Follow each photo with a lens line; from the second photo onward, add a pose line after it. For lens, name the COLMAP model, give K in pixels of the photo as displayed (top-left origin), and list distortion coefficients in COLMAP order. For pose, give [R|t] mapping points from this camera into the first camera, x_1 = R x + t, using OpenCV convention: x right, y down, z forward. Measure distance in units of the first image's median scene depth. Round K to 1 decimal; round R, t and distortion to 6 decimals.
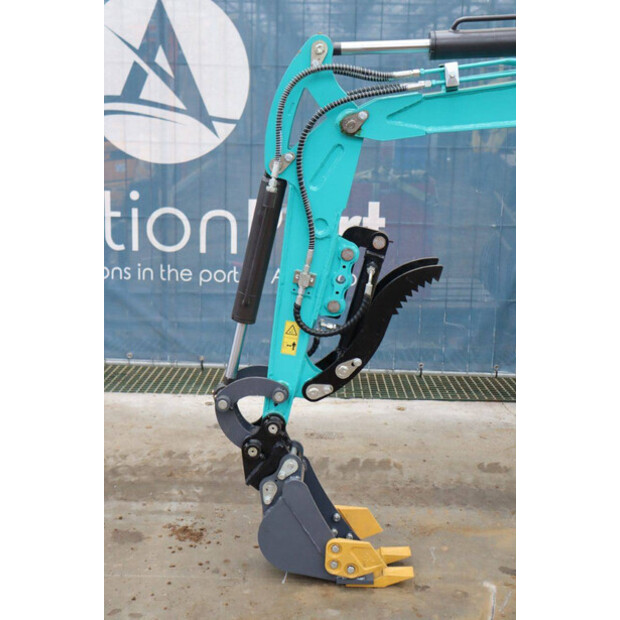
lens RADIAL K [[897.2, 0, 308.9], [0, 897.2, 306.3], [0, 0, 1]] dist [0.082873, 0.000000]
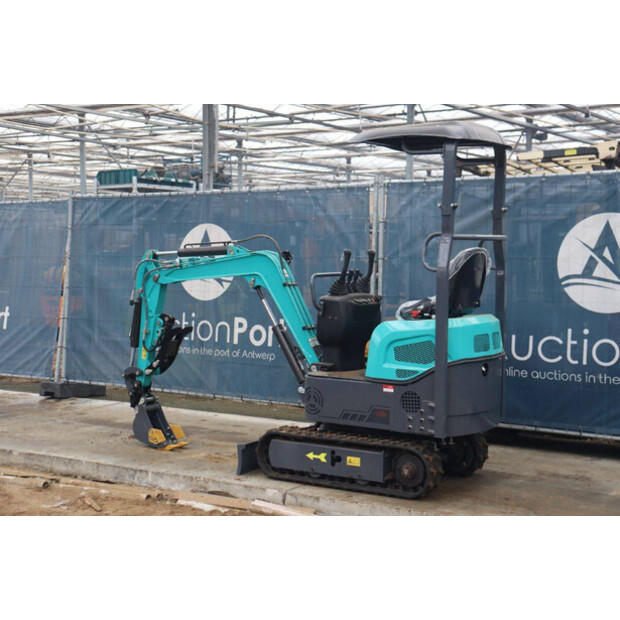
lens RADIAL K [[1001.9, 0, 311.6], [0, 1001.9, 306.0], [0, 0, 1]] dist [0.133069, 0.000000]
pose [[0.848350, 0.009275, -0.529354, 2.041776], [-0.112959, 0.979995, -0.163859, 0.339813], [0.517244, 0.198805, 0.832427, -1.349697]]
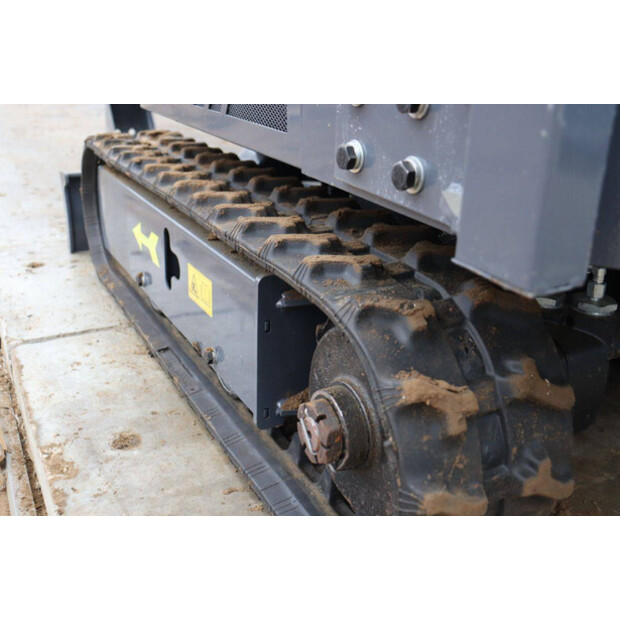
lens RADIAL K [[685.0, 0, 309.3], [0, 685.0, 309.1], [0, 0, 1]] dist [-0.028137, 0.000000]
pose [[0.489900, 0.317826, -0.811779, 1.162083], [-0.219198, 0.946168, 0.238158, 0.200440], [0.843772, 0.061266, 0.533194, 0.706593]]
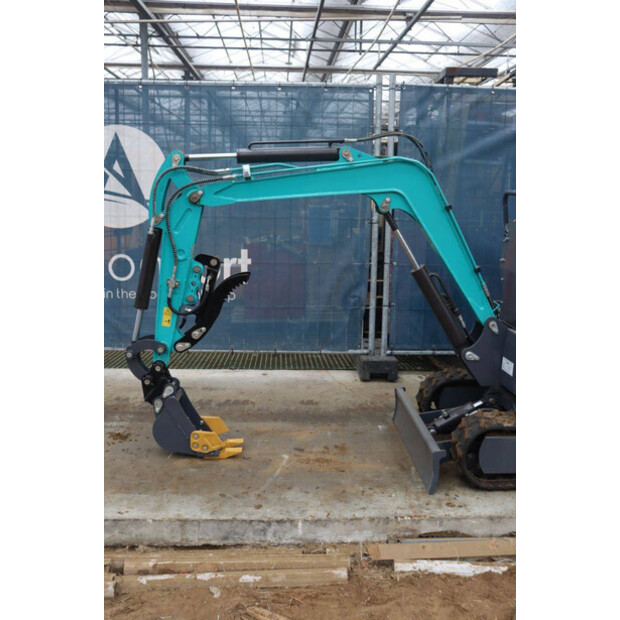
lens RADIAL K [[623.2, 0, 309.5], [0, 623.2, 313.8], [0, 0, 1]] dist [-0.074575, 0.000000]
pose [[0.997913, -0.012947, 0.063265, 0.179392], [0.015707, 0.998937, -0.043338, 0.084429], [-0.062636, 0.044241, 0.997055, -0.240932]]
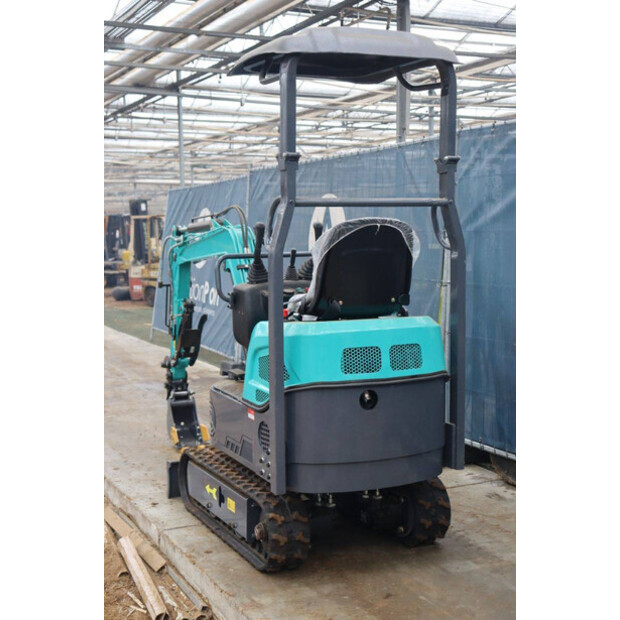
lens RADIAL K [[931.1, 0, 309.9], [0, 931.1, 307.4], [0, 0, 1]] dist [0.099901, 0.000000]
pose [[0.446019, 0.051892, -0.893518, 2.418617], [-0.196813, 0.979568, -0.041354, -0.021903], [0.873116, 0.194301, 0.447119, 0.136963]]
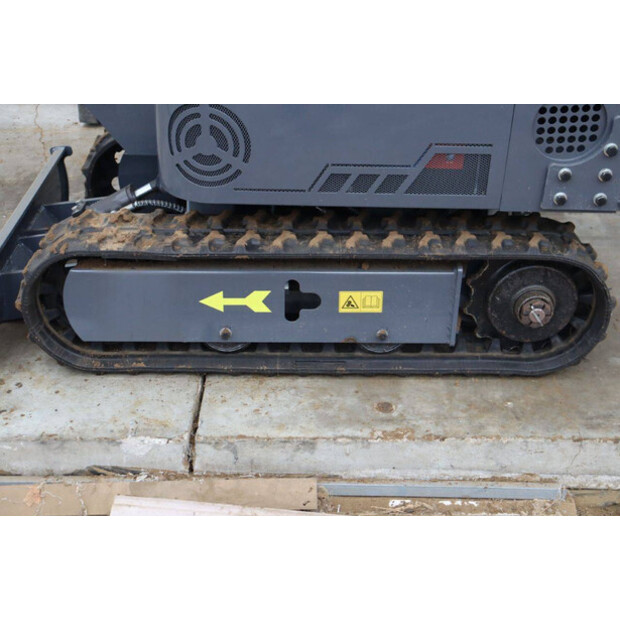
lens RADIAL K [[931.1, 0, 312.9], [0, 931.1, 308.3], [0, 0, 1]] dist [0.099901, 0.000000]
pose [[0.999720, -0.017214, 0.016246, 0.755462], [0.011977, 0.959906, 0.280067, 0.074123], [-0.020416, -0.279794, 0.959843, 0.081025]]
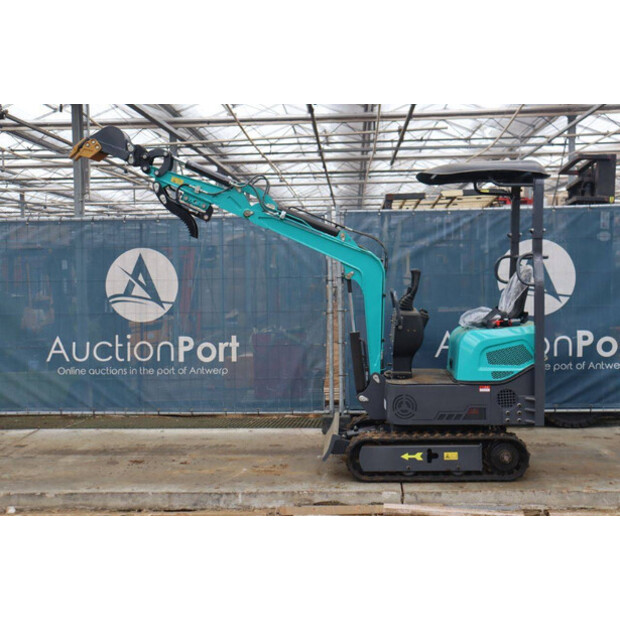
lens RADIAL K [[775.8, 0, 314.3], [0, 775.8, 307.4], [0, 0, 1]] dist [0.005483, 0.000000]
pose [[0.998843, -0.034503, -0.033501, 0.514766], [0.027161, 0.979603, -0.199101, 0.311748], [0.039687, 0.197960, 0.979406, -1.370087]]
